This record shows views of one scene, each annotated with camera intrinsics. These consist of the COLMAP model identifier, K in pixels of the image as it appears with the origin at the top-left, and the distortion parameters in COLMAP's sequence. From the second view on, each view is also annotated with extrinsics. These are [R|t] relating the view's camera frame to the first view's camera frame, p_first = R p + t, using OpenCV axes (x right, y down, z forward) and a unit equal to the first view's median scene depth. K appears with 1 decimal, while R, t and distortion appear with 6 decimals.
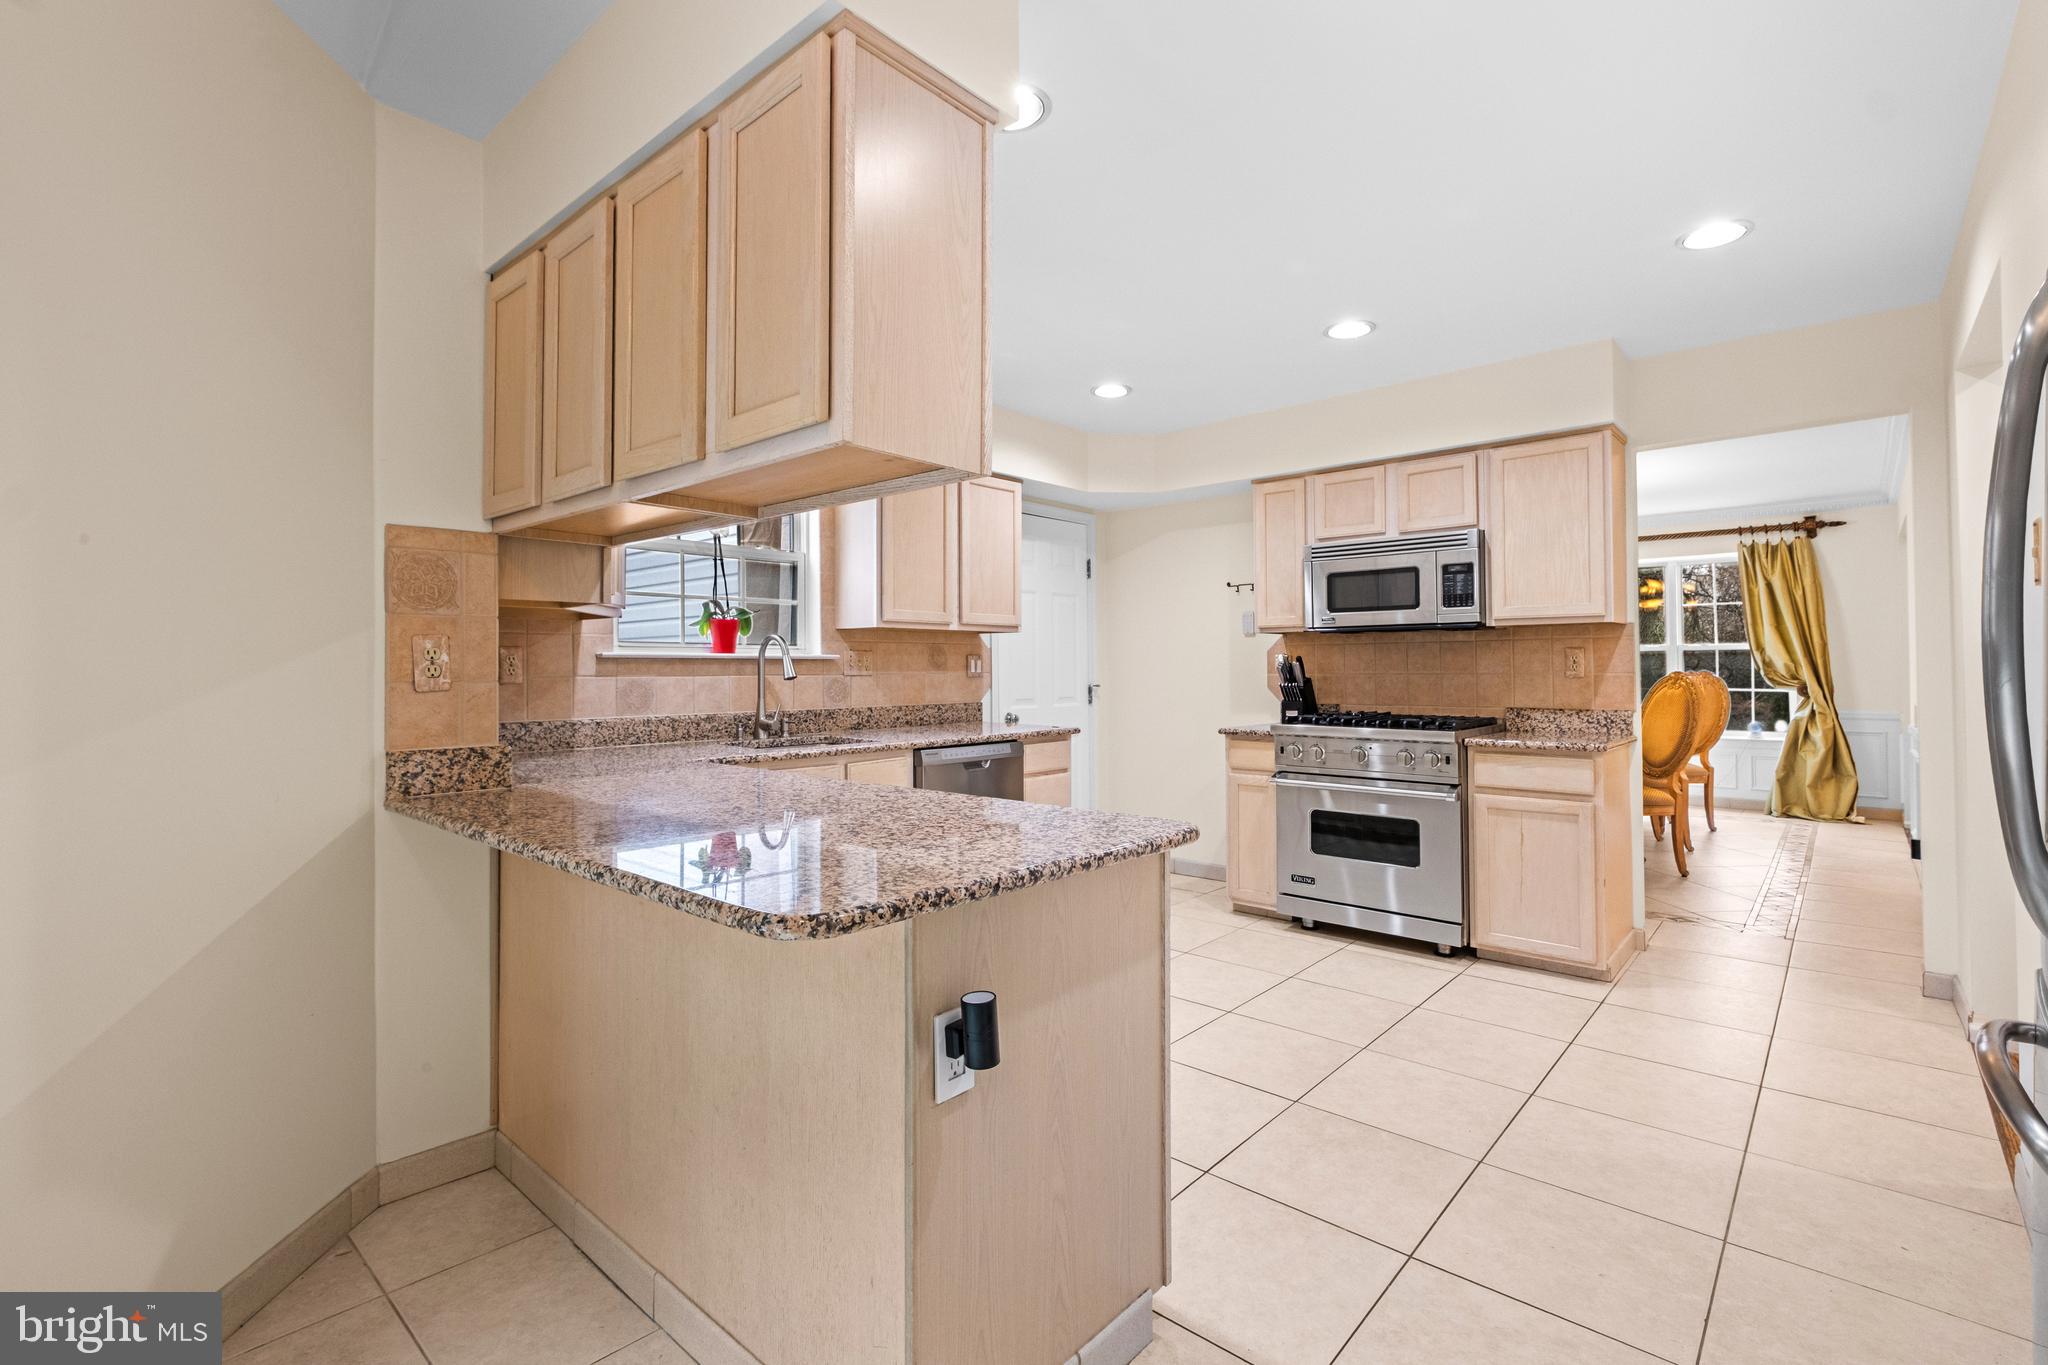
lens RADIAL K [[923.6, 0, 1028.3], [0, 923.6, 666.7], [0, 0, 1]] dist [-0.000771, -0.000244]
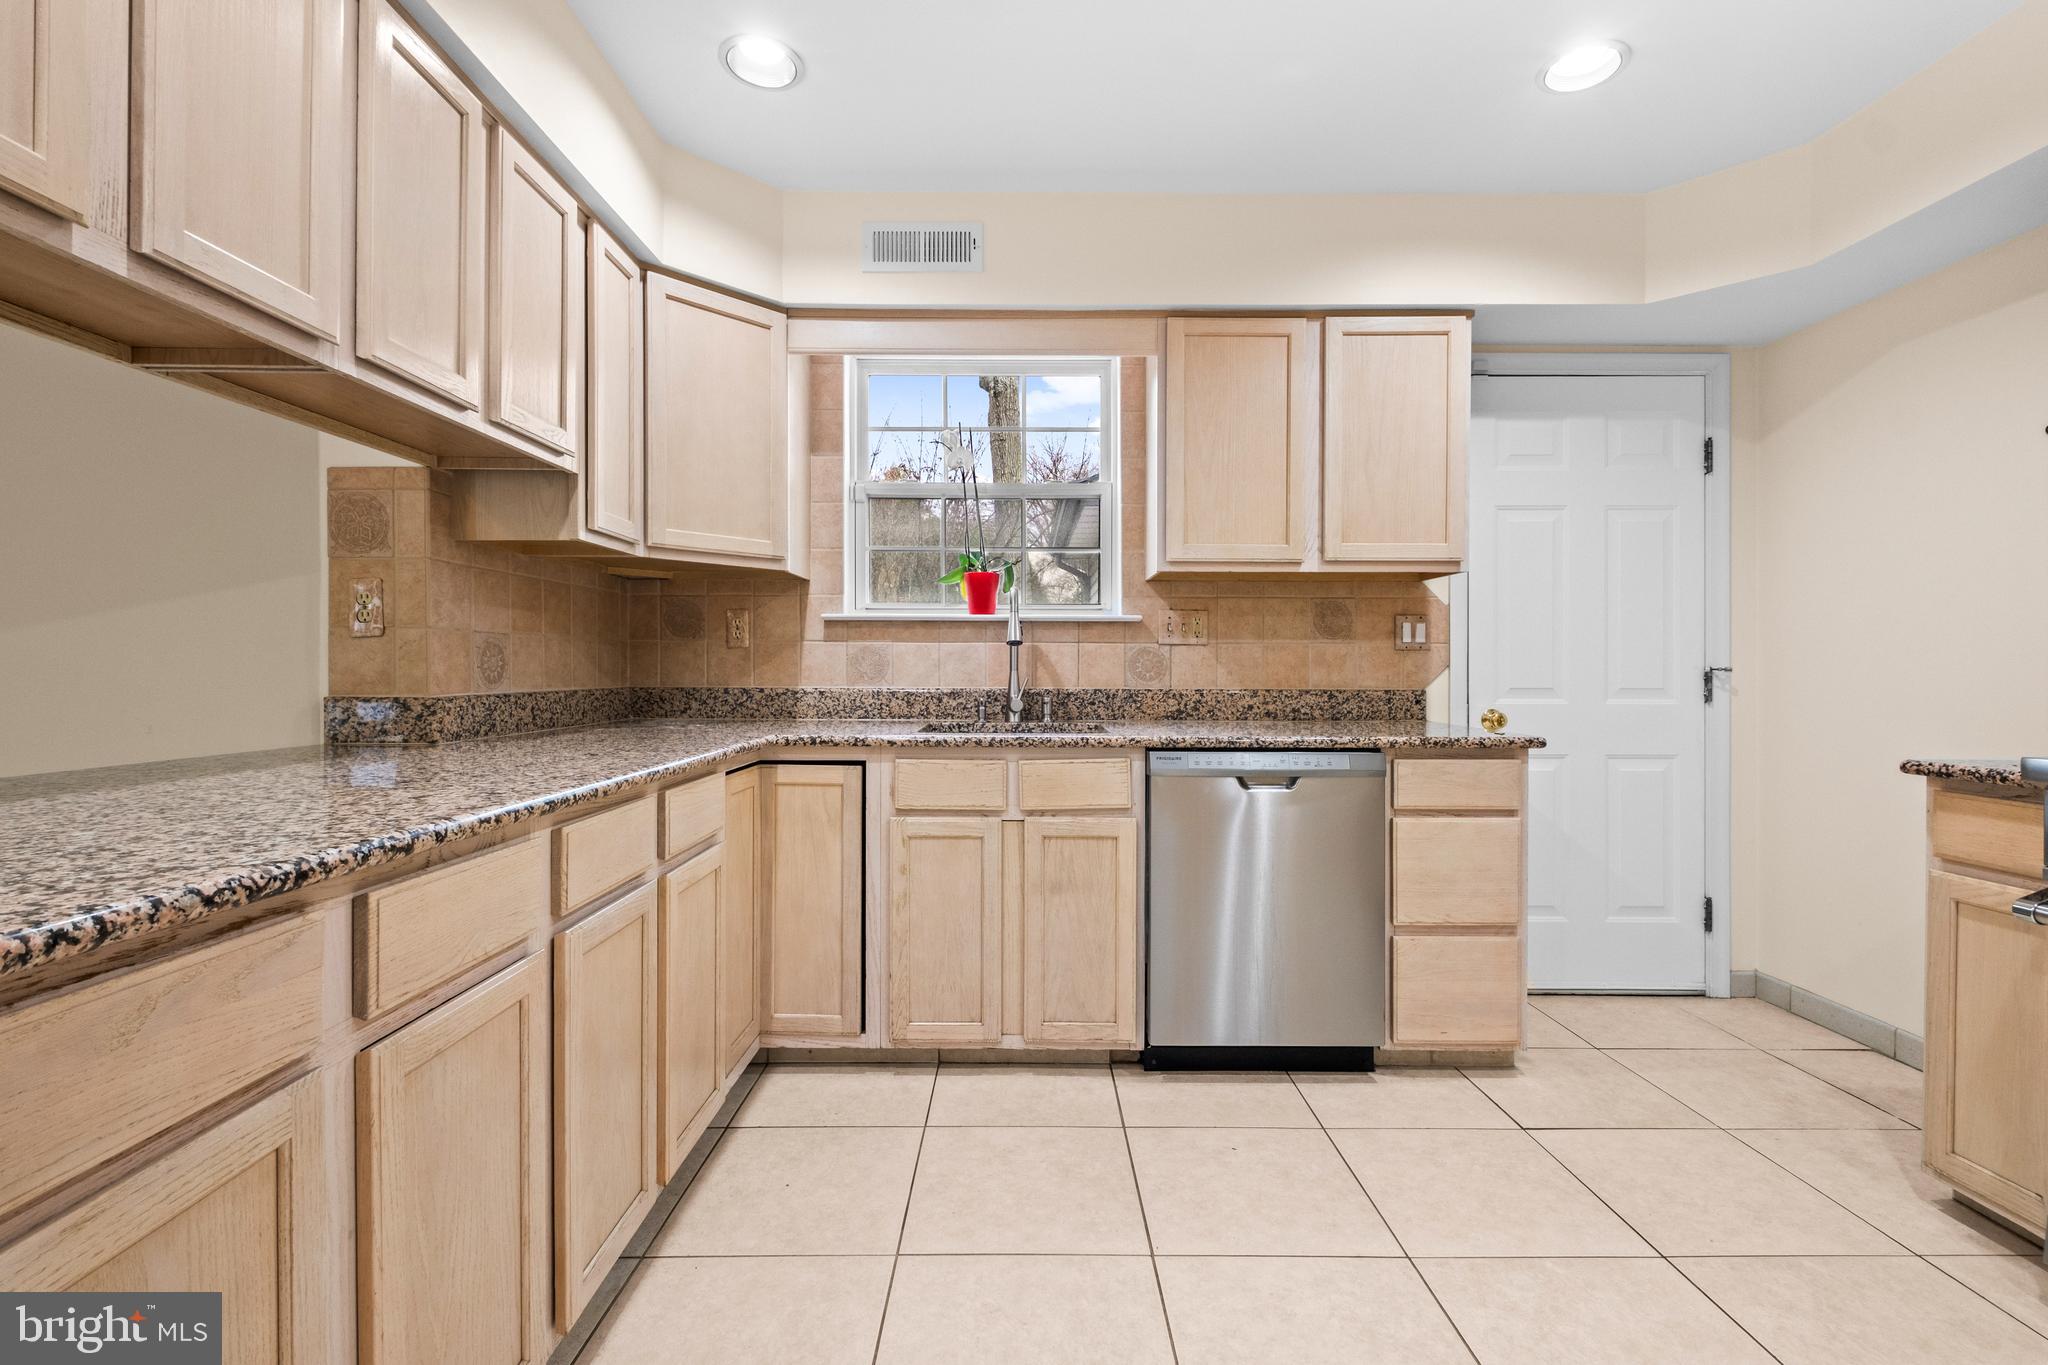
lens RADIAL K [[903.2, 0, 1024.0], [0, 903.2, 682.5], [0, 0, 1]] dist [0.008151, -0.000275]
pose [[0.665904, 0.017154, -0.745840, 0.283344], [-0.004923, 0.999815, 0.018600, 0.029126], [0.746021, -0.008714, 0.665866, 0.480988]]
